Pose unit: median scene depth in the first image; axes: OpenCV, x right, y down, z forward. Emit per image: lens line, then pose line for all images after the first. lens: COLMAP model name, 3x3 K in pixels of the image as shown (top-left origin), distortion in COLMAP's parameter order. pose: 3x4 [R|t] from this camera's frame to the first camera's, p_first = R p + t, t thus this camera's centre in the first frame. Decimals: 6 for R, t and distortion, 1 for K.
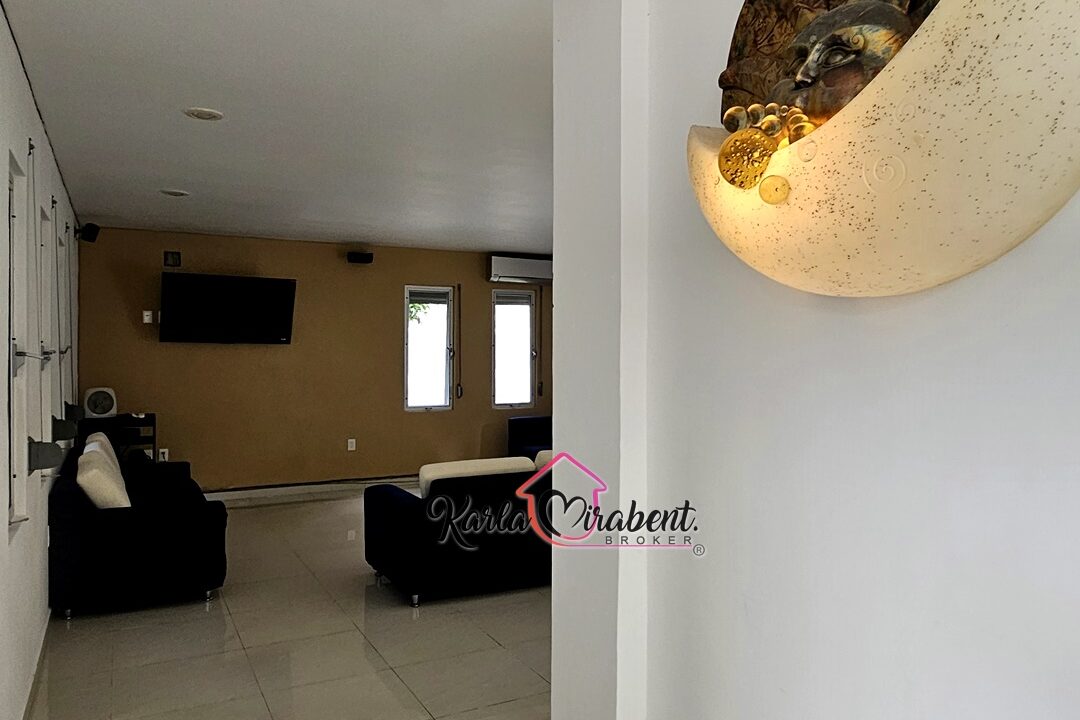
lens RADIAL K [[789.3, 0, 543.7], [0, 789.3, 358.7], [0, 0, 1]] dist [-0.001114, 0.009827]
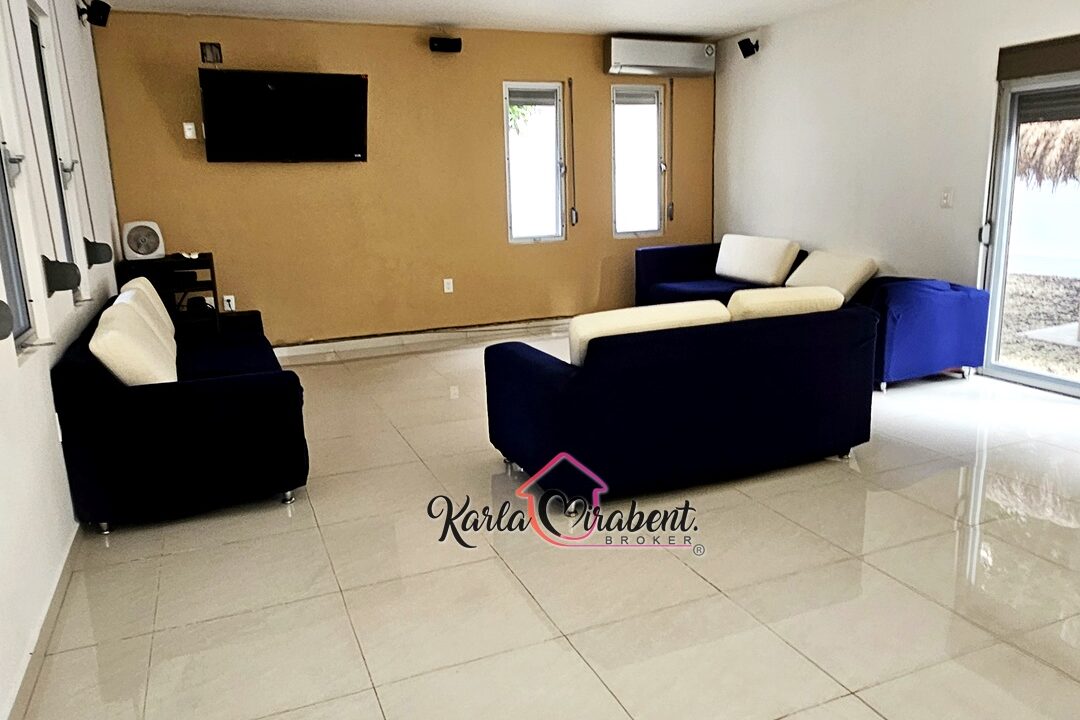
lens RADIAL K [[789.3, 0, 538.8], [0, 789.3, 360.4], [0, 0, 1]] dist [-0.001114, 0.009827]
pose [[0.994922, -0.010563, -0.100093, -0.073445], [0.031141, 0.977987, 0.206329, 0.019531], [0.095710, -0.208399, 0.973350, 0.207208]]
